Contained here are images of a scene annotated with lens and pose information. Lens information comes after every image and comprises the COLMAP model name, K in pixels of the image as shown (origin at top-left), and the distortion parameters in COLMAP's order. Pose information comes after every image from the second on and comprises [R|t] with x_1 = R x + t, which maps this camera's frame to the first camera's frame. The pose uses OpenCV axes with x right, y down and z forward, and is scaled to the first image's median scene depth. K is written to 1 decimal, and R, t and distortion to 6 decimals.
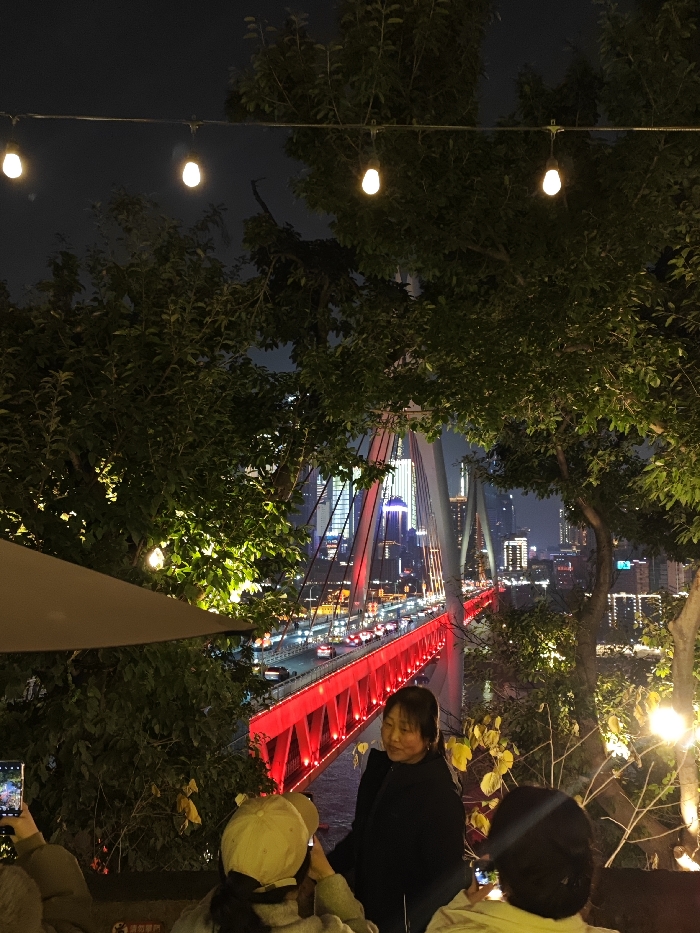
lens RADIAL K [[797.8, 0, 350.0], [0, 797.8, 466.5], [0, 0, 1]] dist [0.067044, -0.164563]
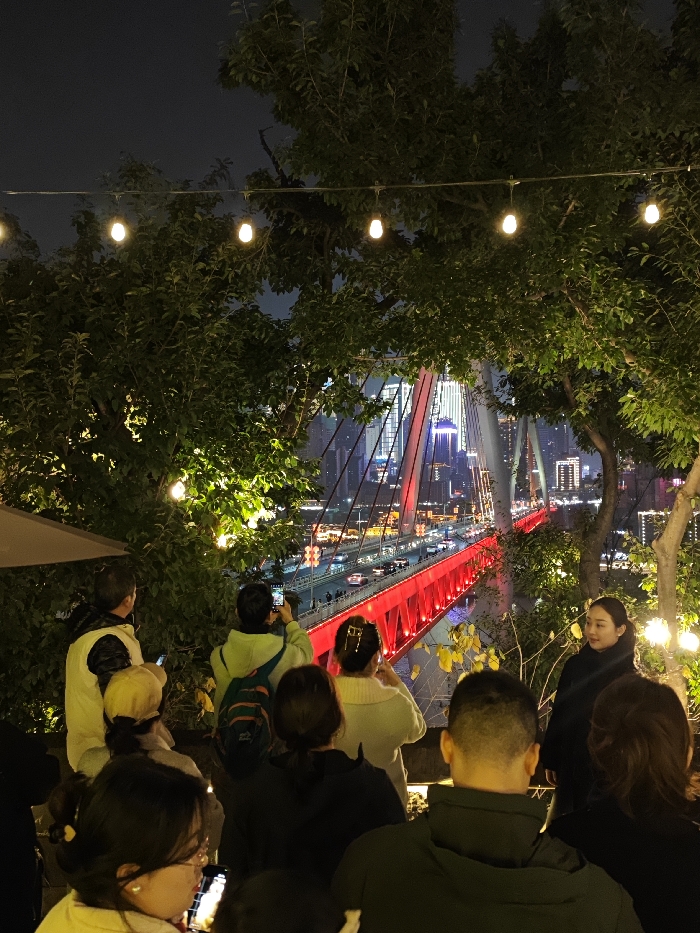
lens RADIAL K [[797.8, 0, 350.0], [0, 797.8, 466.5], [0, 0, 1]] dist [0.067044, -0.164563]
pose [[0.997722, -0.018666, -0.064824, 0.070734], [0.024801, 0.995152, 0.095169, -0.020067], [0.062733, -0.096560, 0.993348, -0.098061]]
